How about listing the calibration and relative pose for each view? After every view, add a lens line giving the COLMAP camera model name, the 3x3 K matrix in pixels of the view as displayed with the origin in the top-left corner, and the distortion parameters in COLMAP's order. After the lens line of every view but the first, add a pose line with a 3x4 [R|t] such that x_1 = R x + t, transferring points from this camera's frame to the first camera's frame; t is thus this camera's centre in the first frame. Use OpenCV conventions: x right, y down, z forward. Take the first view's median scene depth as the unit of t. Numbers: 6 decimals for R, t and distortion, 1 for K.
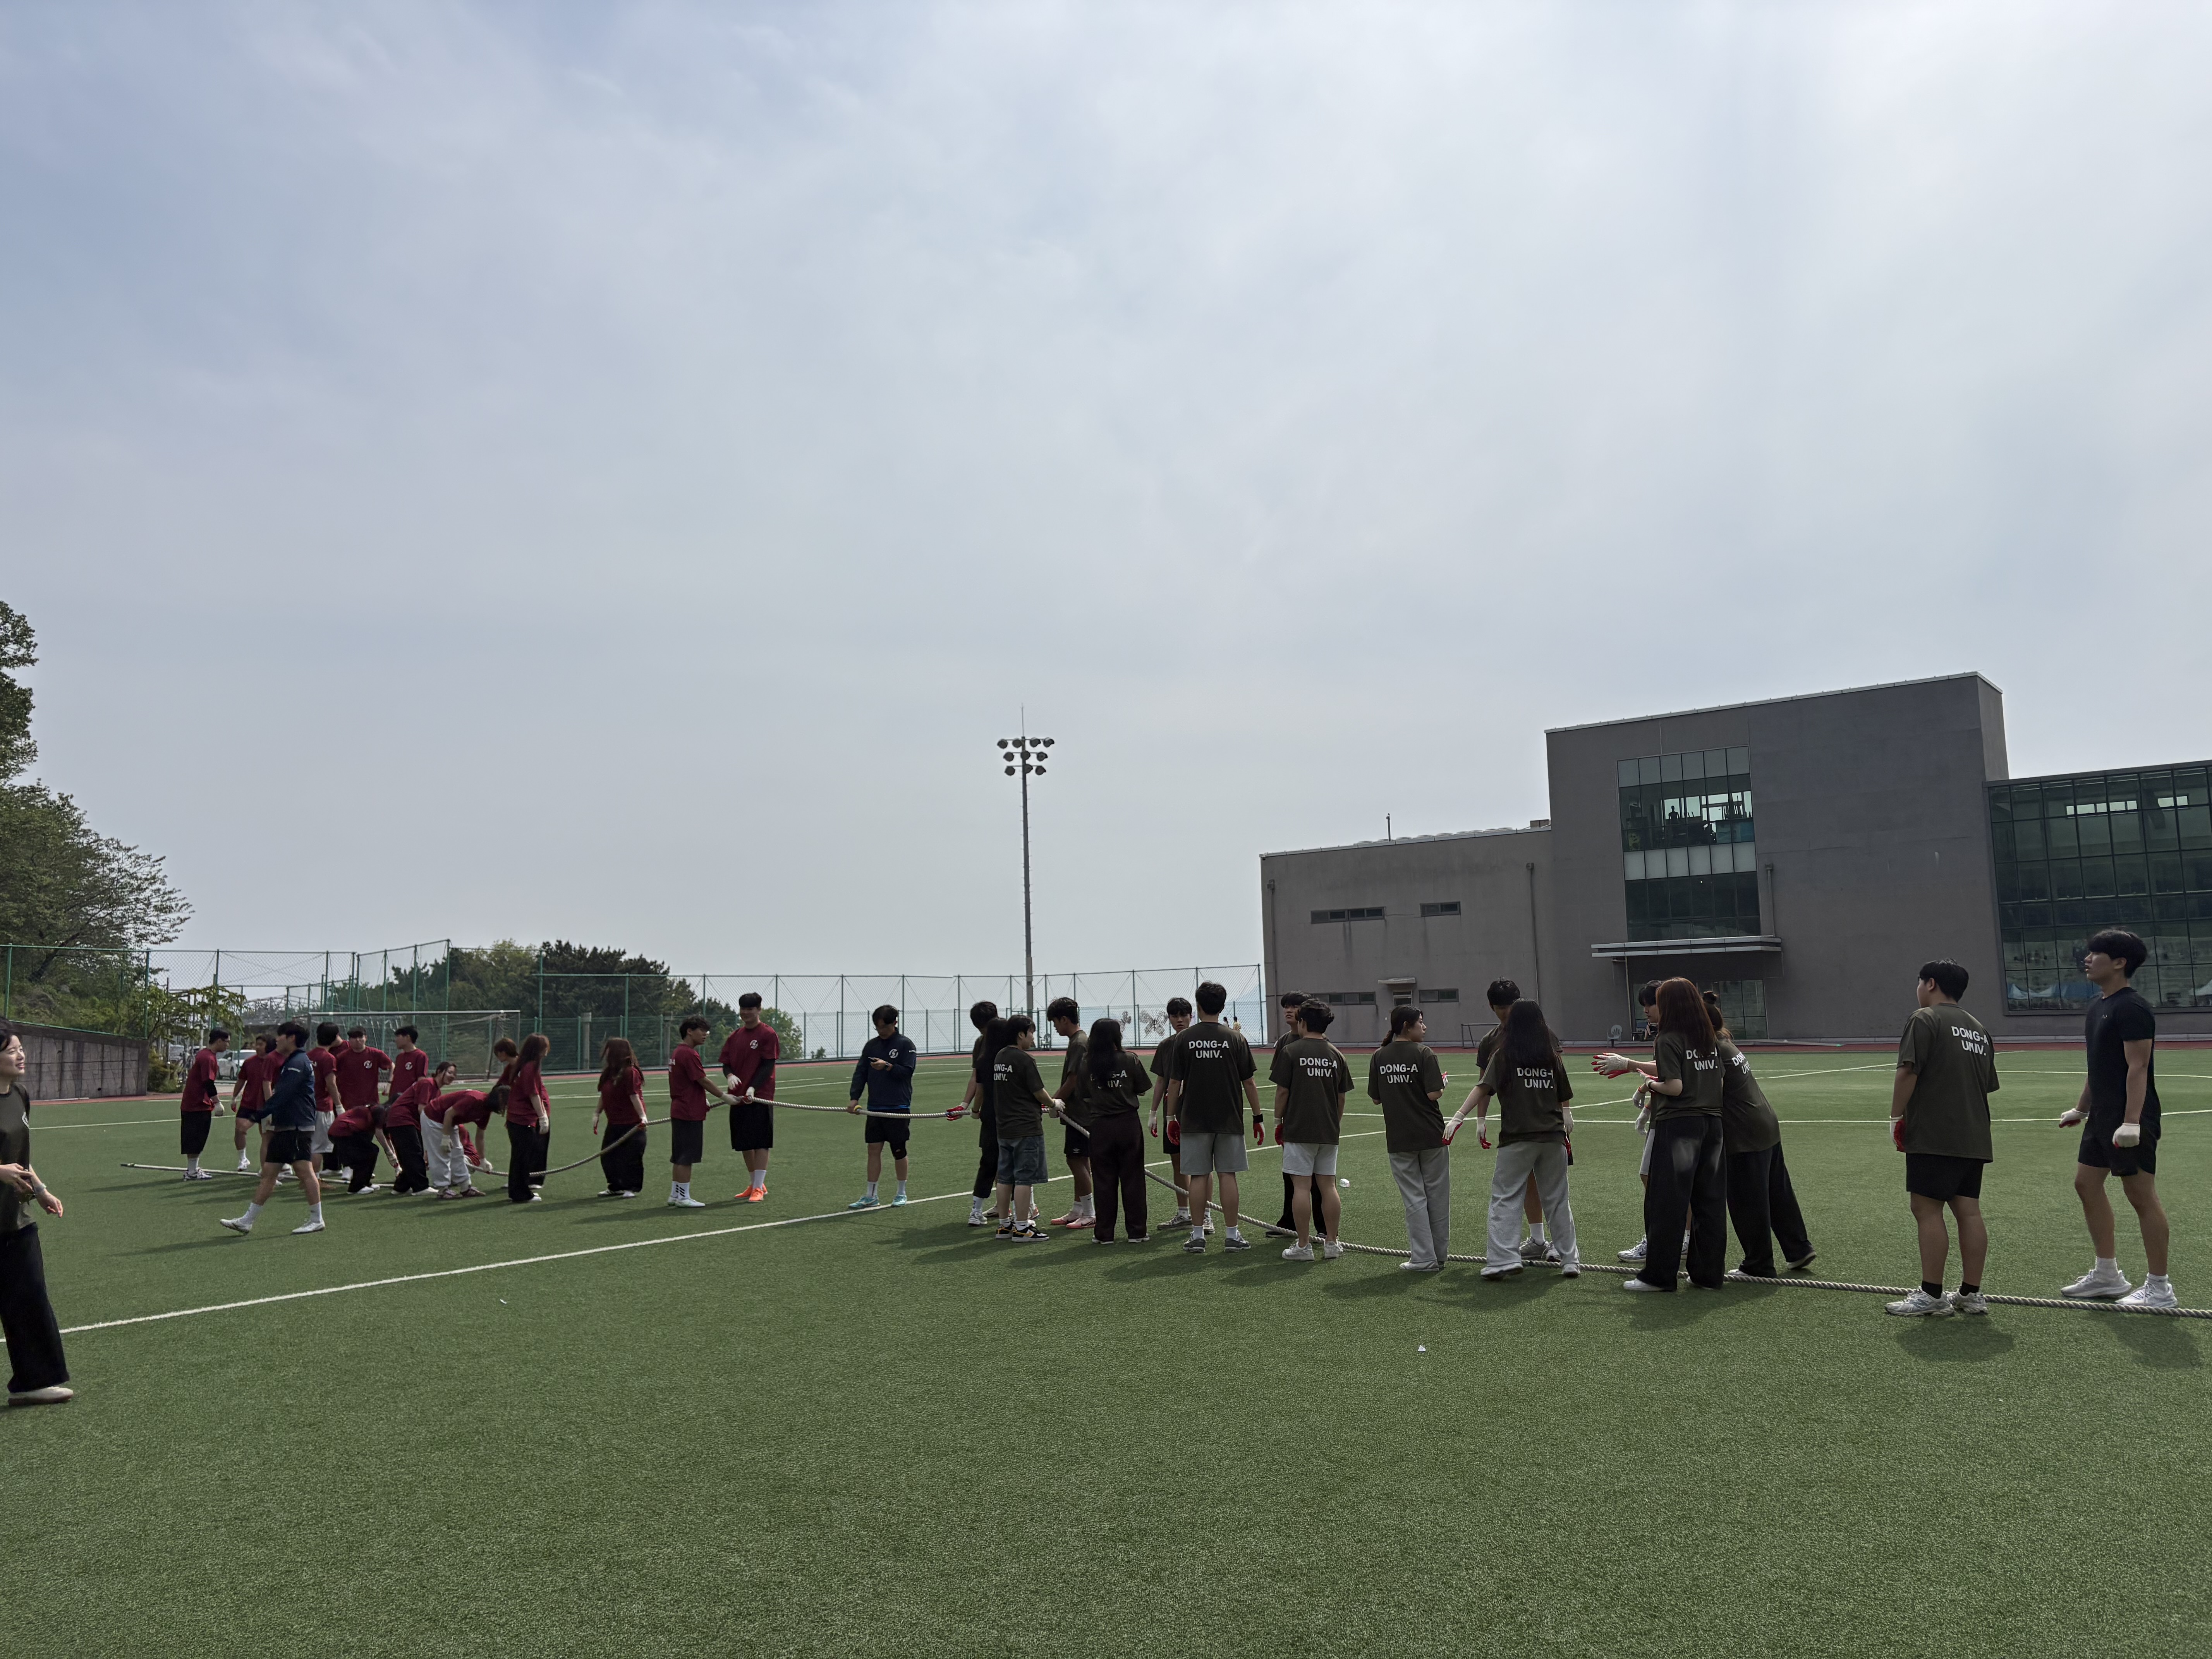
lens RADIAL K [[1701.0, 0, 1119.3], [0, 1701.0, 831.9], [0, 0, 1]] dist [0.056160, -0.064567]
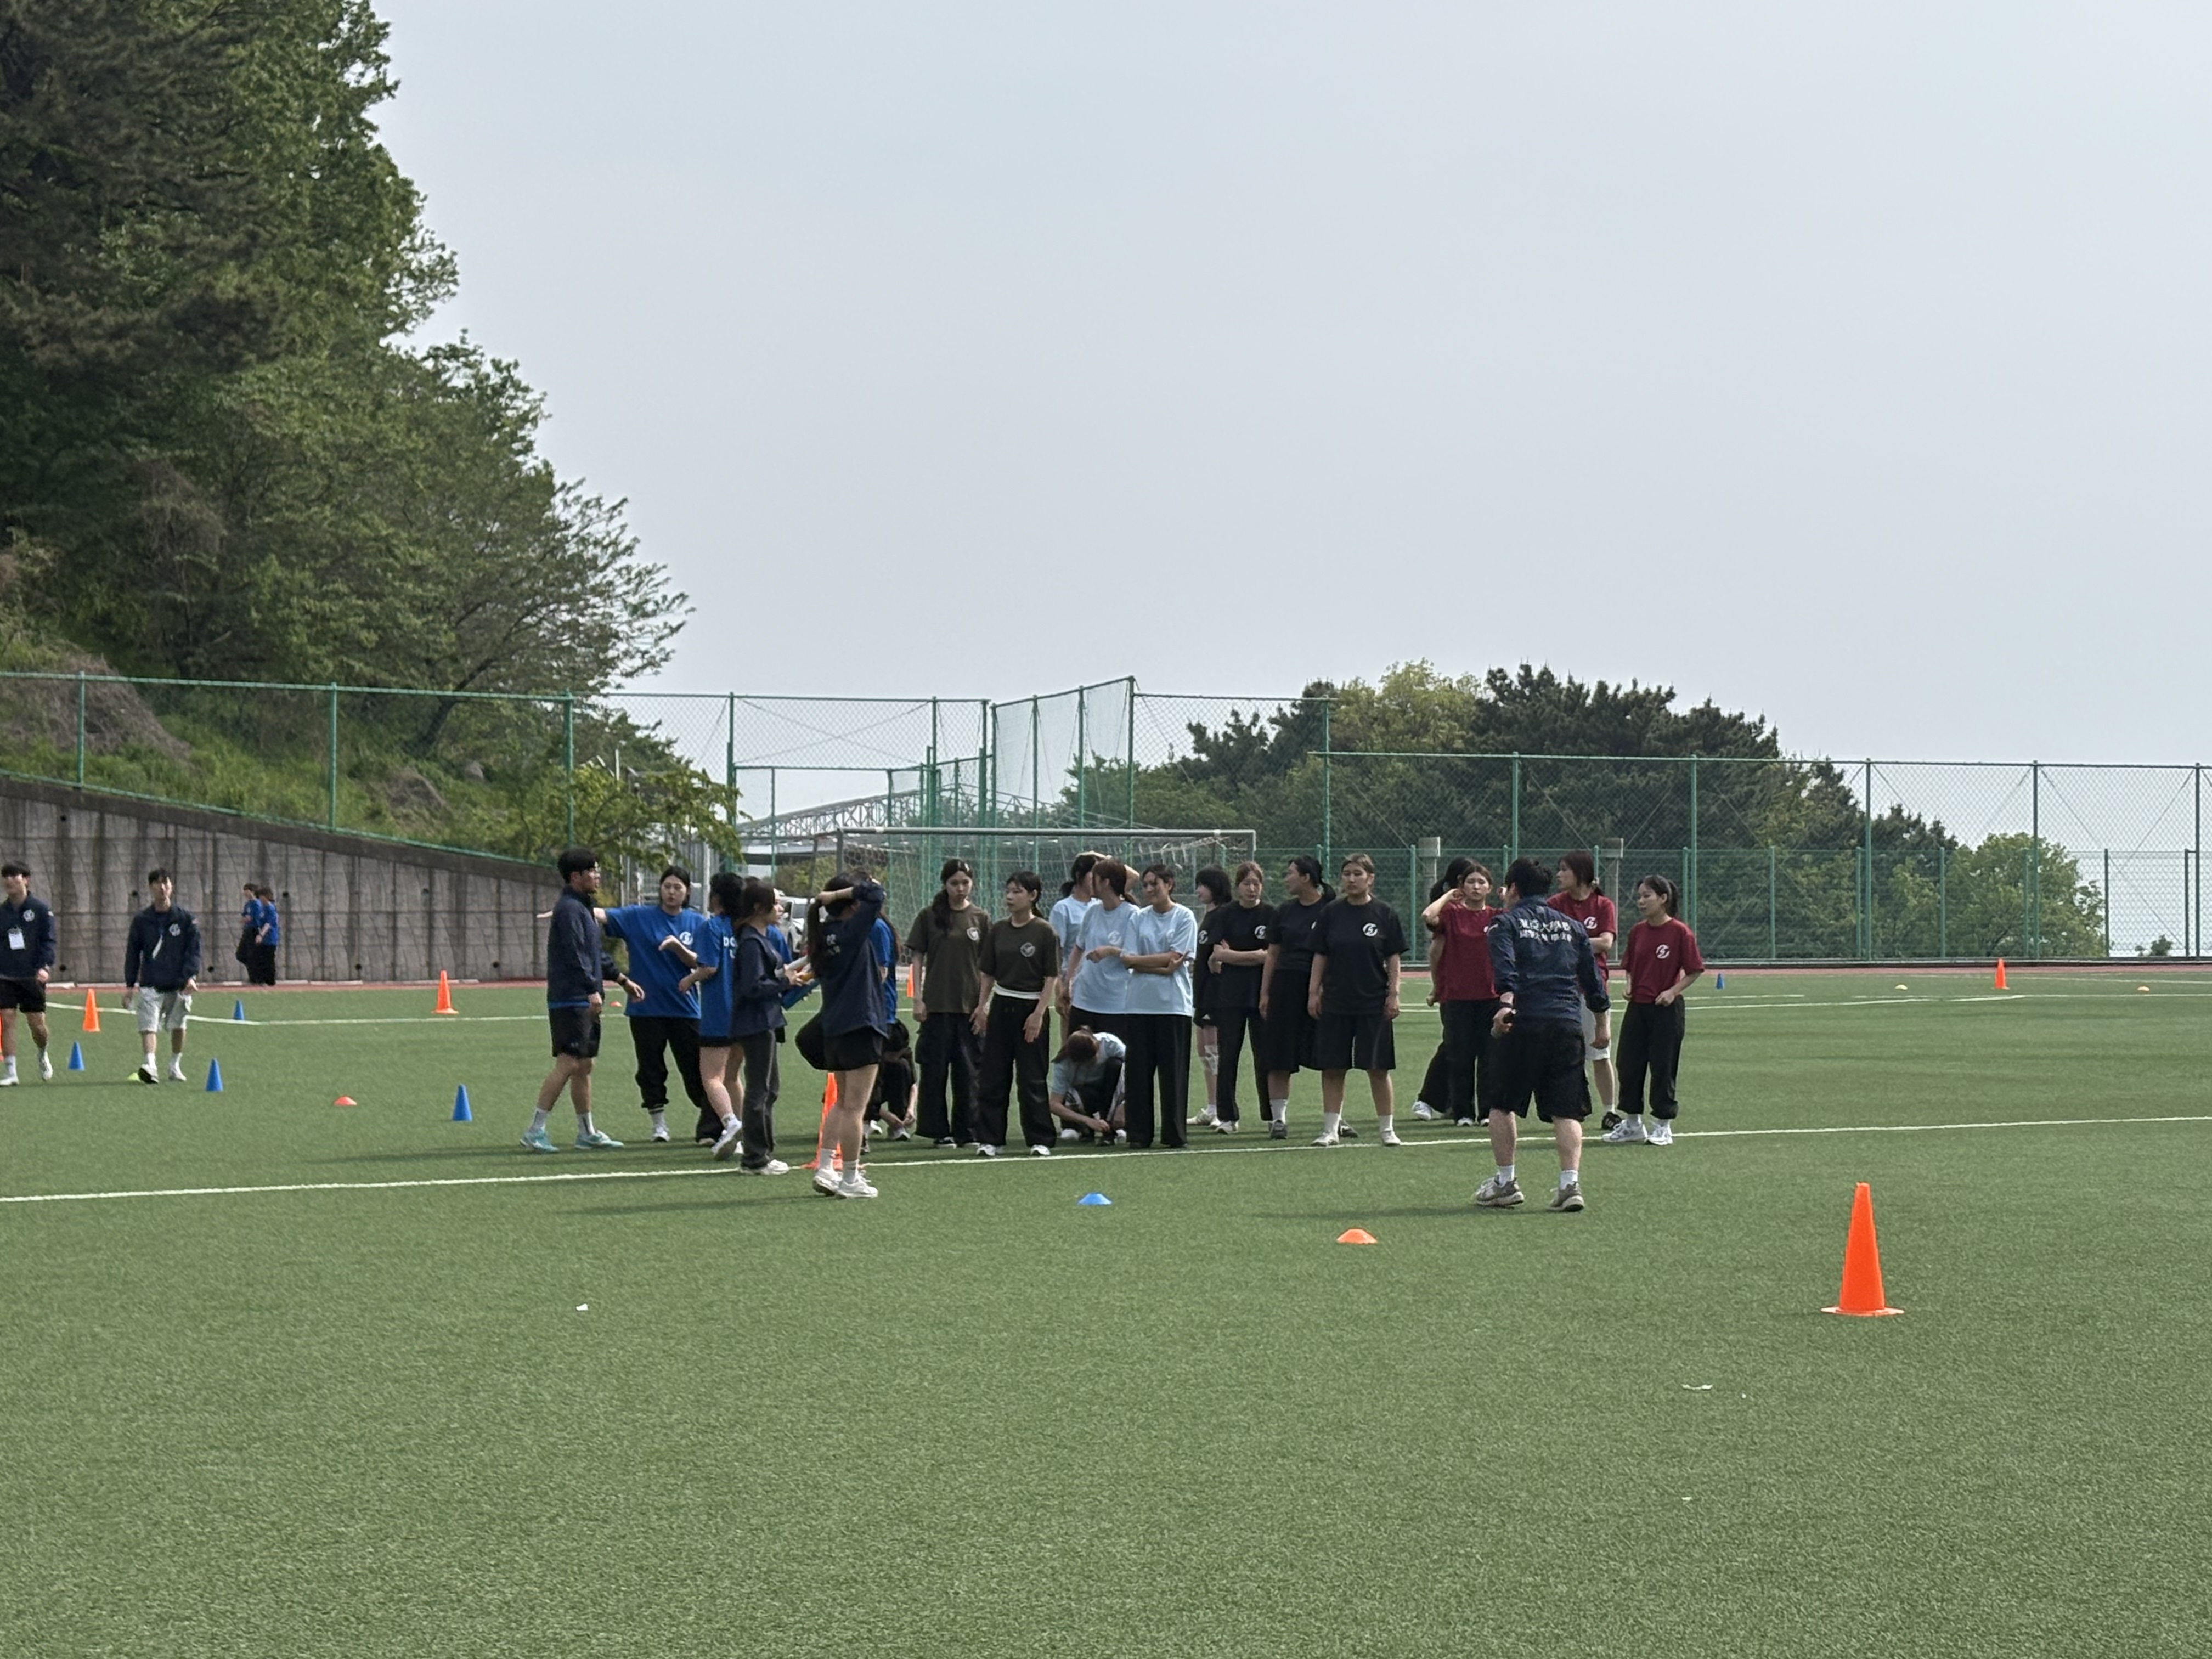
lens RADIAL K [[4503.3, 0, 1122.5], [0, 4503.3, 841.2], [0, 0, 1]] dist [-0.032310, 0.000000]
pose [[0.904374, 0.021514, -0.426198, 0.108147], [0.023300, 0.994749, 0.099655, -0.012631], [0.426104, -0.100056, 0.899124, -0.092536]]
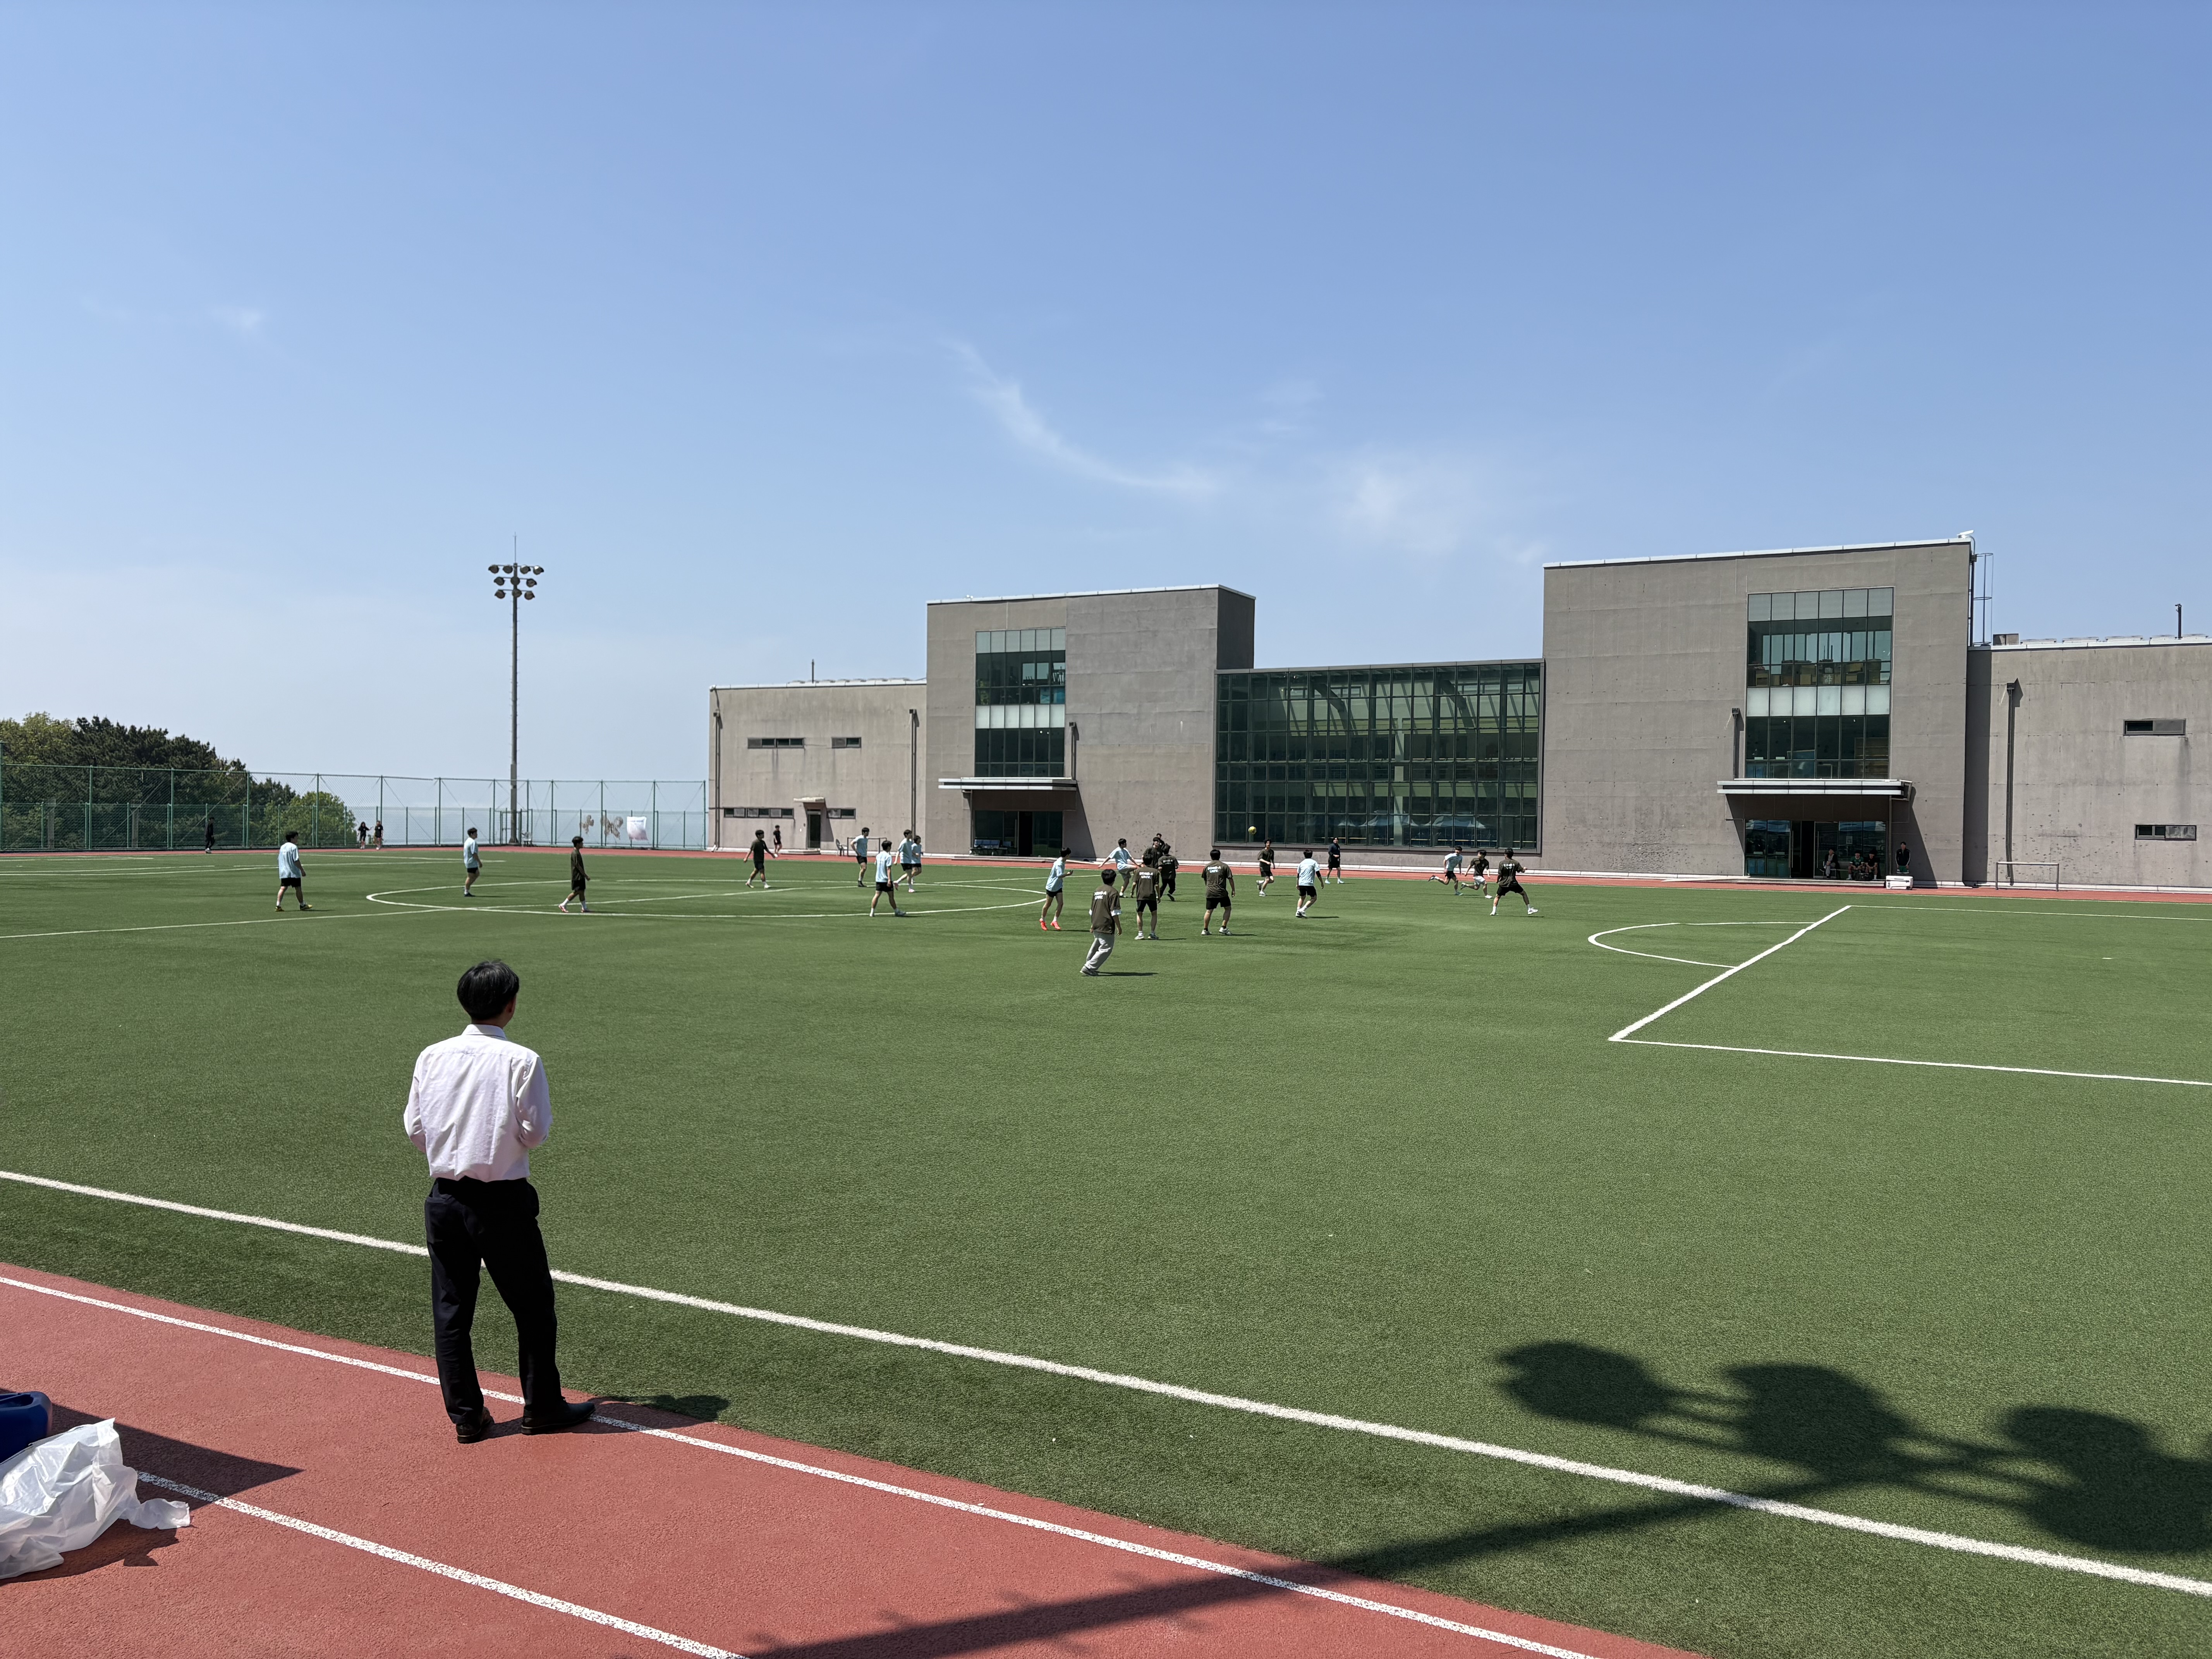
lens RADIAL K [[1701.0, 0, 1129.4], [0, 1701.0, 874.8], [0, 0, 1]] dist [0.056160, -0.064567]
pose [[0.980823, 0.036818, 0.191393, 0.150997], [-0.063163, 0.989044, 0.133426, -0.034575], [-0.184384, -0.142956, 0.972402, -0.220939]]
